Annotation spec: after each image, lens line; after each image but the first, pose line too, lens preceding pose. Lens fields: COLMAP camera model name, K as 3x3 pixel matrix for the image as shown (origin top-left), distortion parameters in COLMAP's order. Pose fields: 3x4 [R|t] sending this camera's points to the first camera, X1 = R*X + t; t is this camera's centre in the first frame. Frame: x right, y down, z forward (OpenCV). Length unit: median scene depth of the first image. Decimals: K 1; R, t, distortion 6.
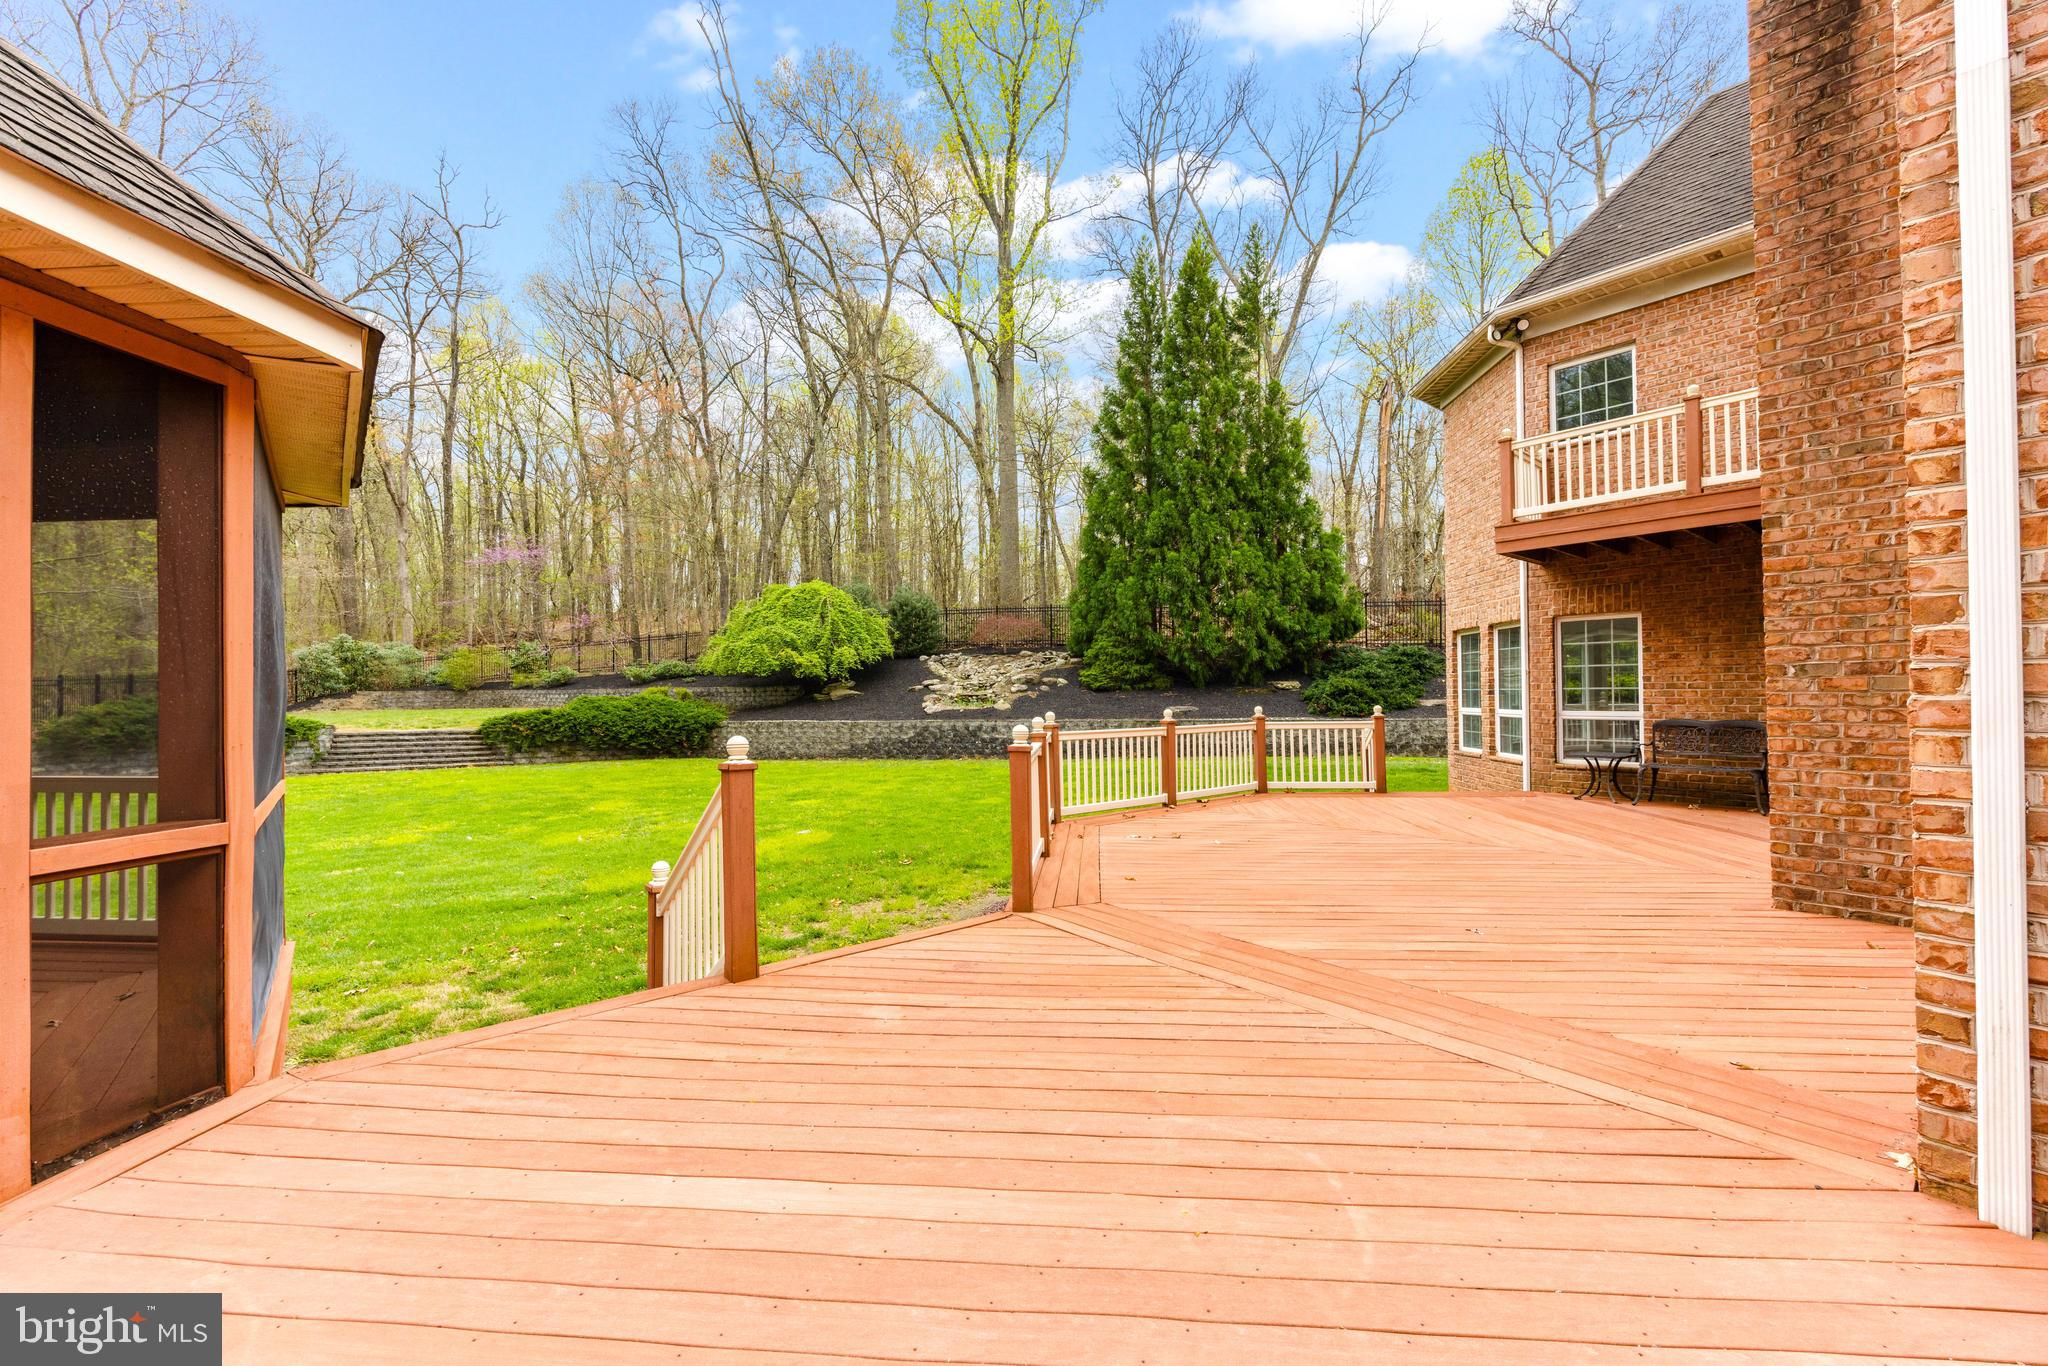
lens RADIAL K [[842.7, 0, 1021.3], [0, 842.7, 685.6], [0, 0, 1]] dist [-0.000901, 0.000703]
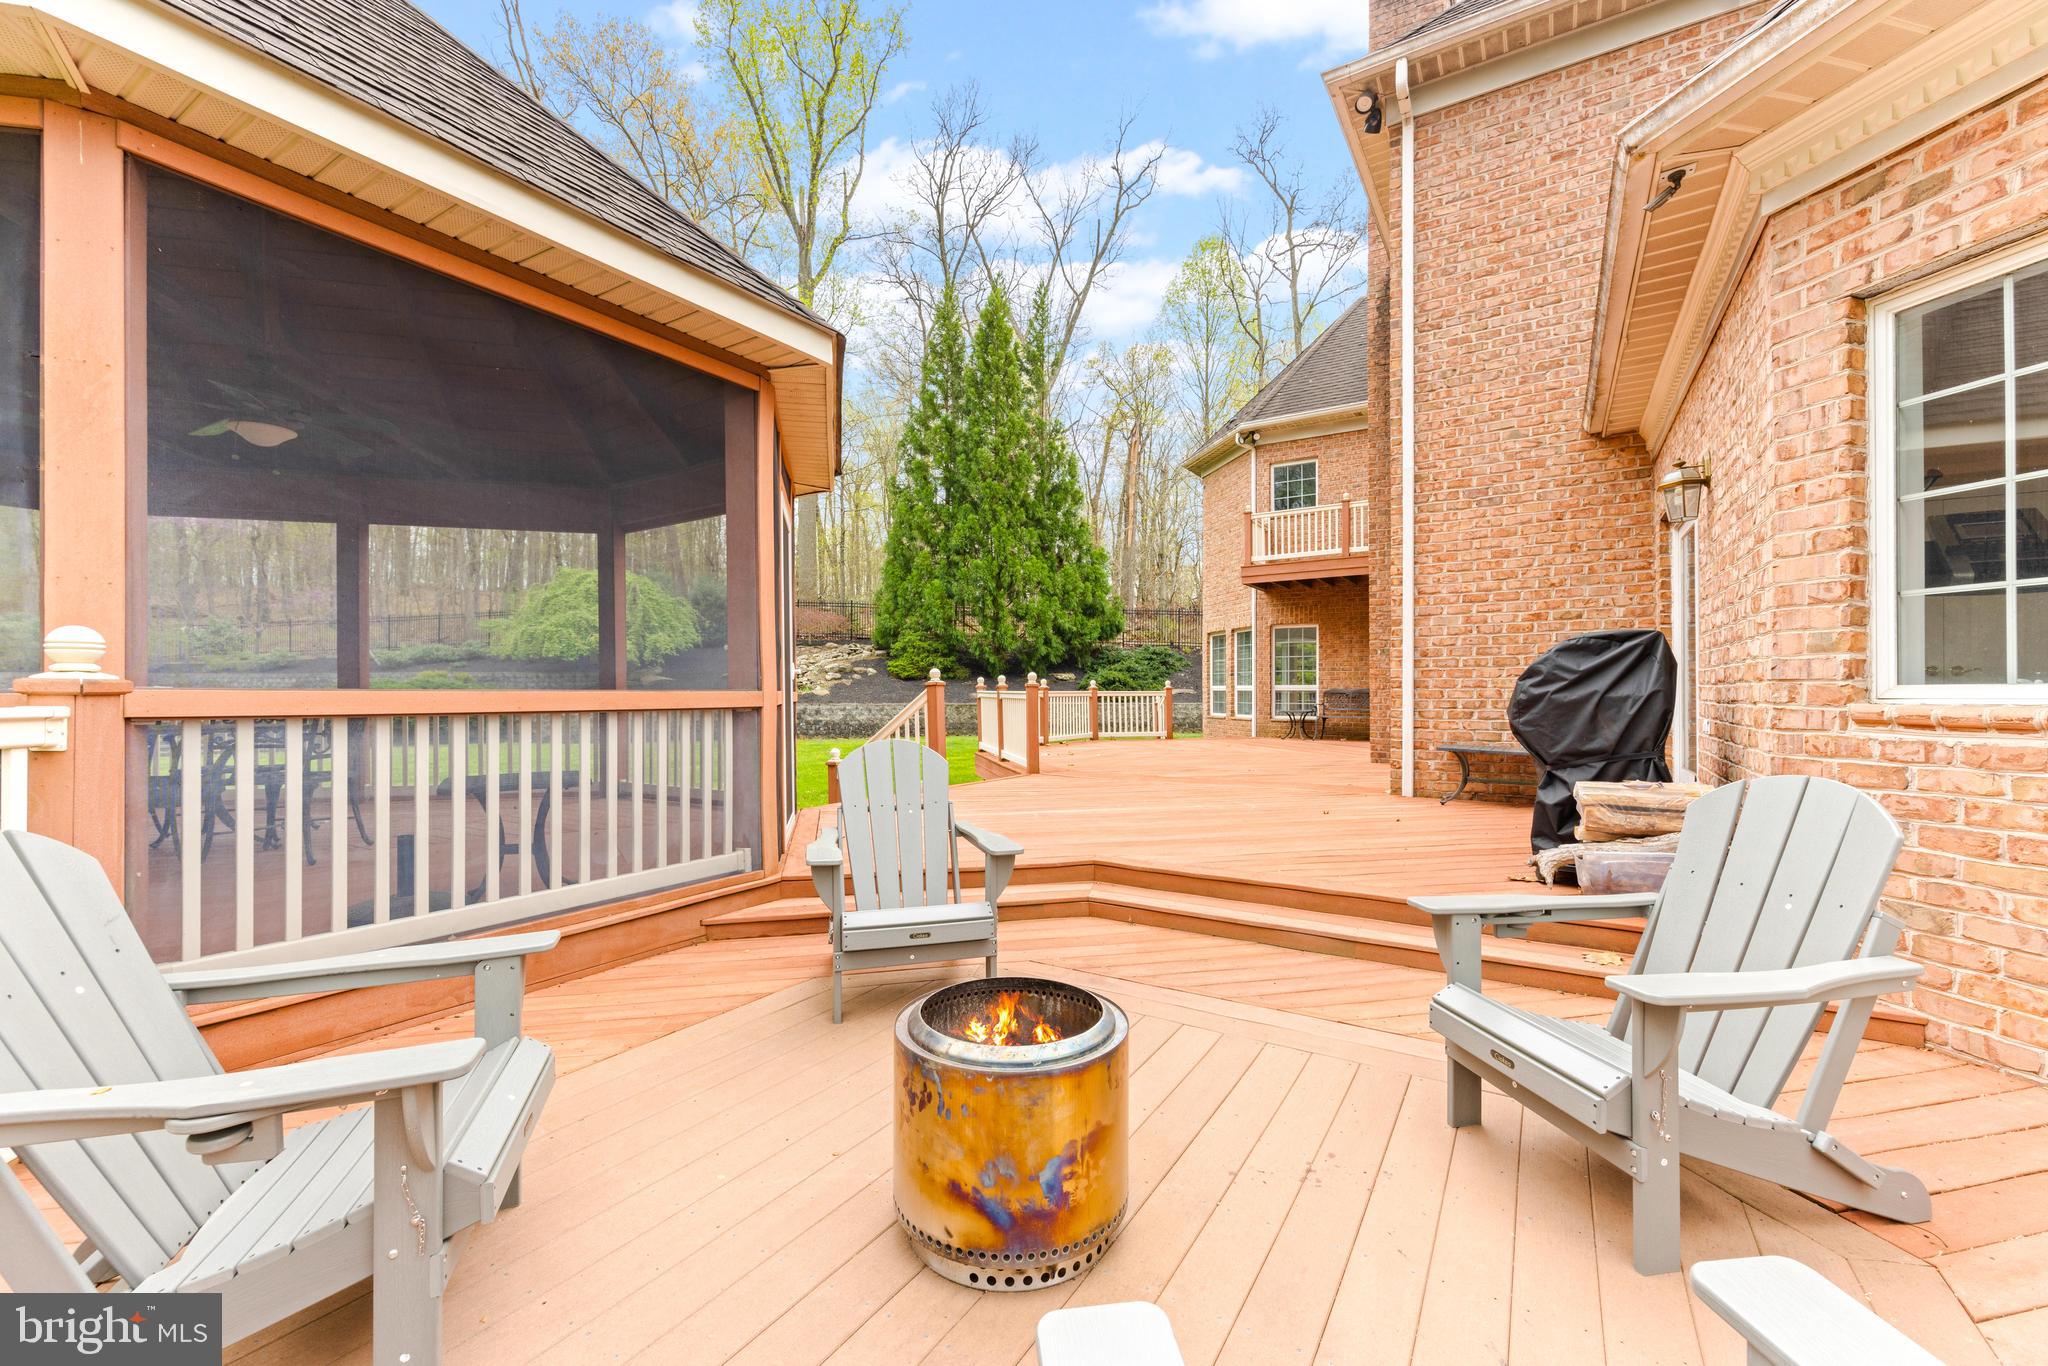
lens RADIAL K [[842.7, 0, 1038.4], [0, 842.7, 694.8], [0, 0, 1]] dist [-0.000901, 0.000703]
pose [[0.949706, 0.008041, 0.313038, -0.094260], [-0.011881, 0.999876, 0.010361, 0.012782], [-0.312916, -0.013559, 0.949684, -0.124578]]
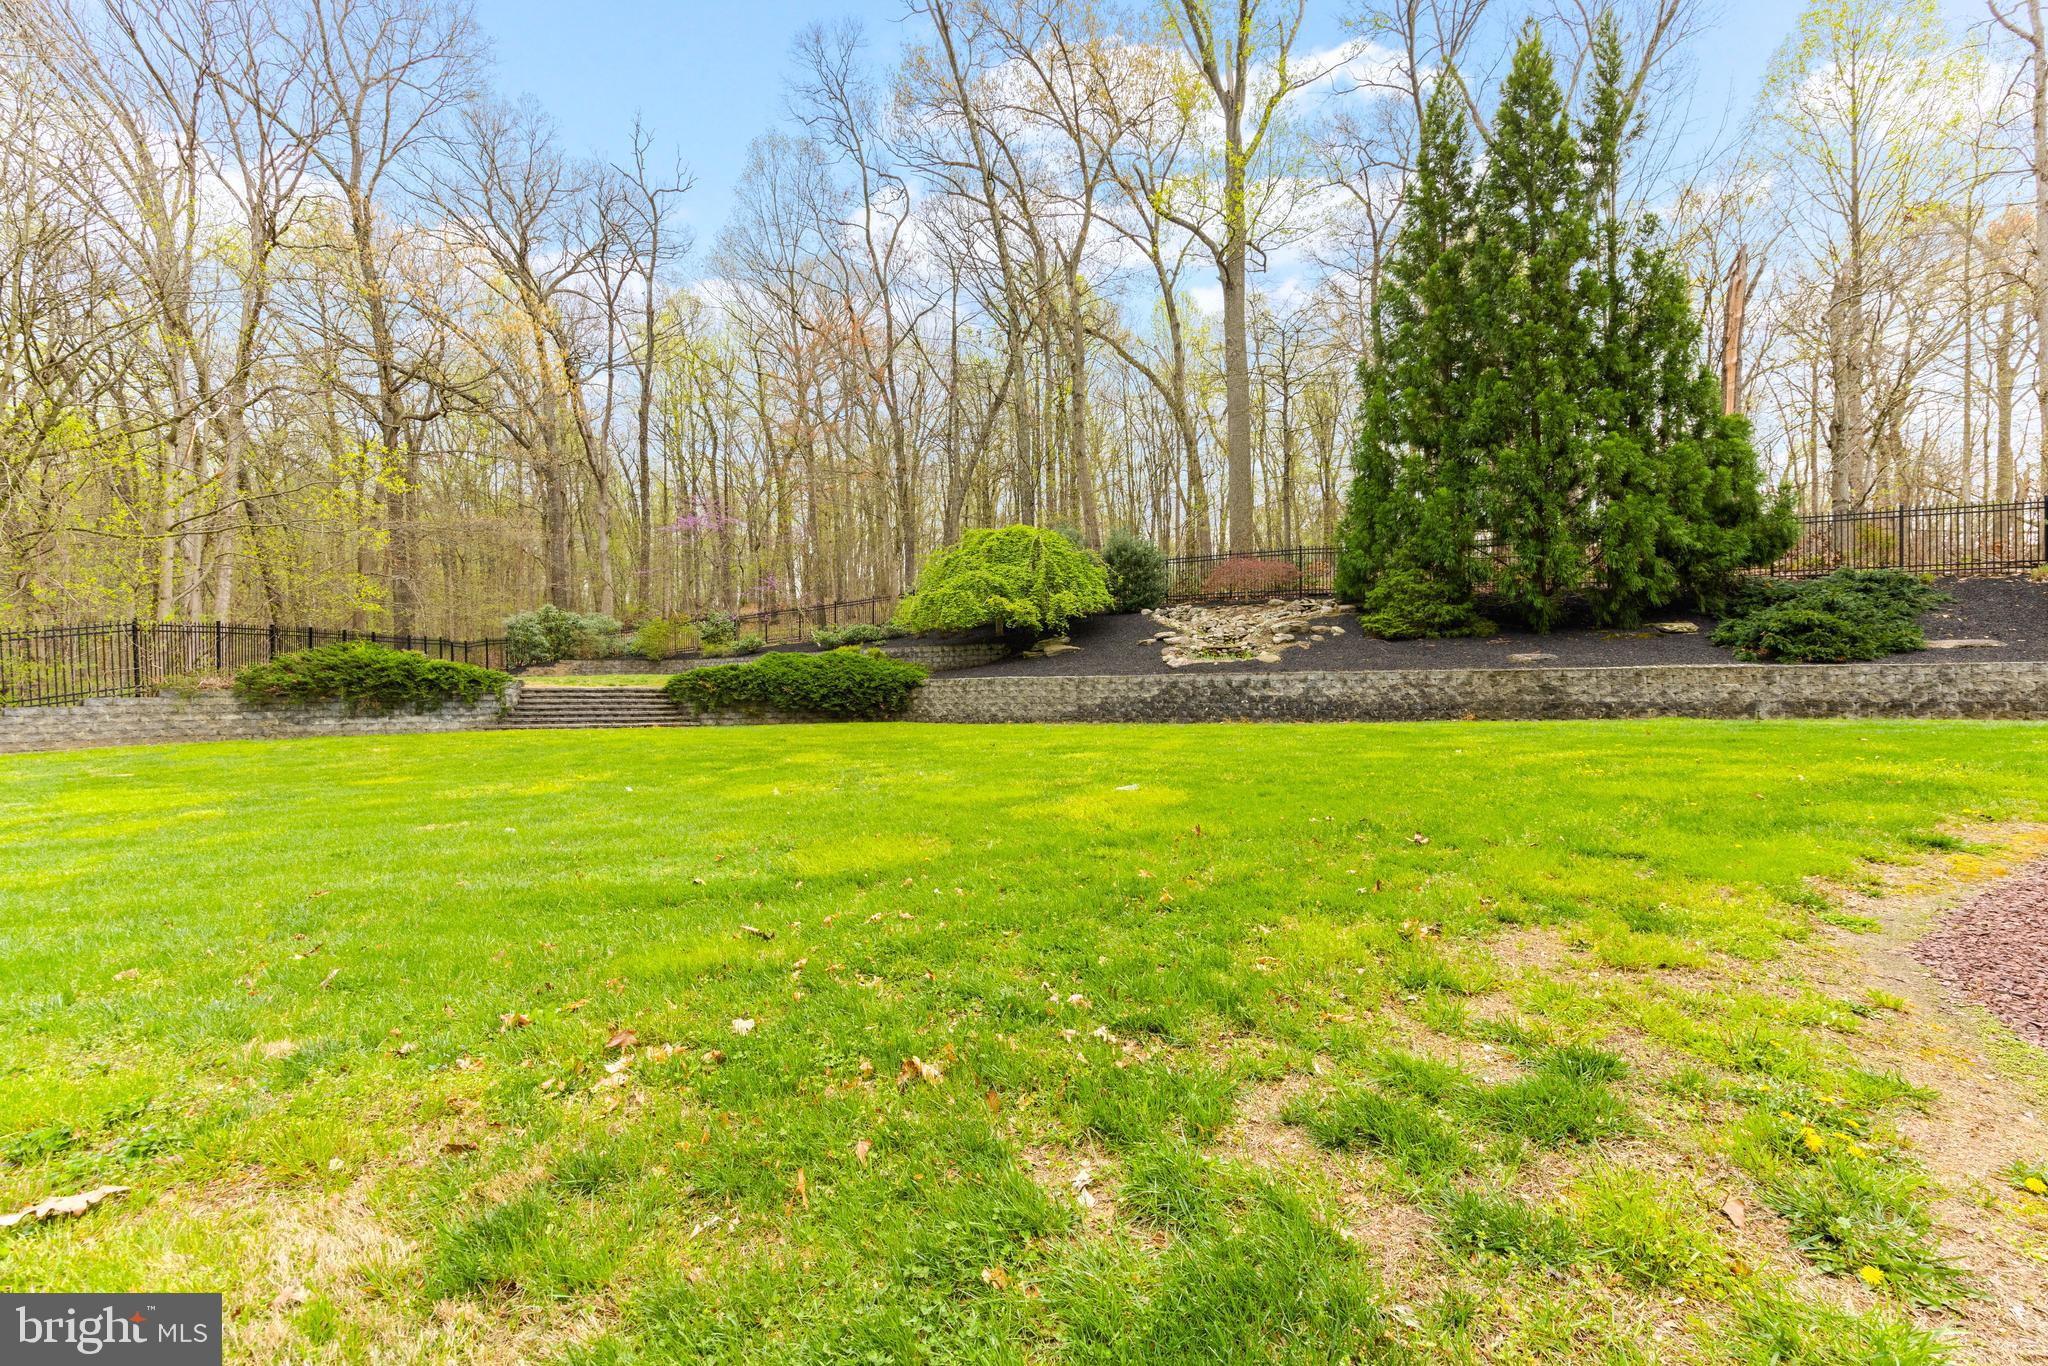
lens RADIAL K [[842.7, 0, 1014.9], [0, 842.7, 685.3], [0, 0, 1]] dist [-0.000901, 0.000703]
pose [[0.981197, 0.000386, -0.193007, -0.099401], [0.000569, 0.999988, 0.004891, 0.044142], [0.193006, -0.004909, 0.981185, 0.181539]]
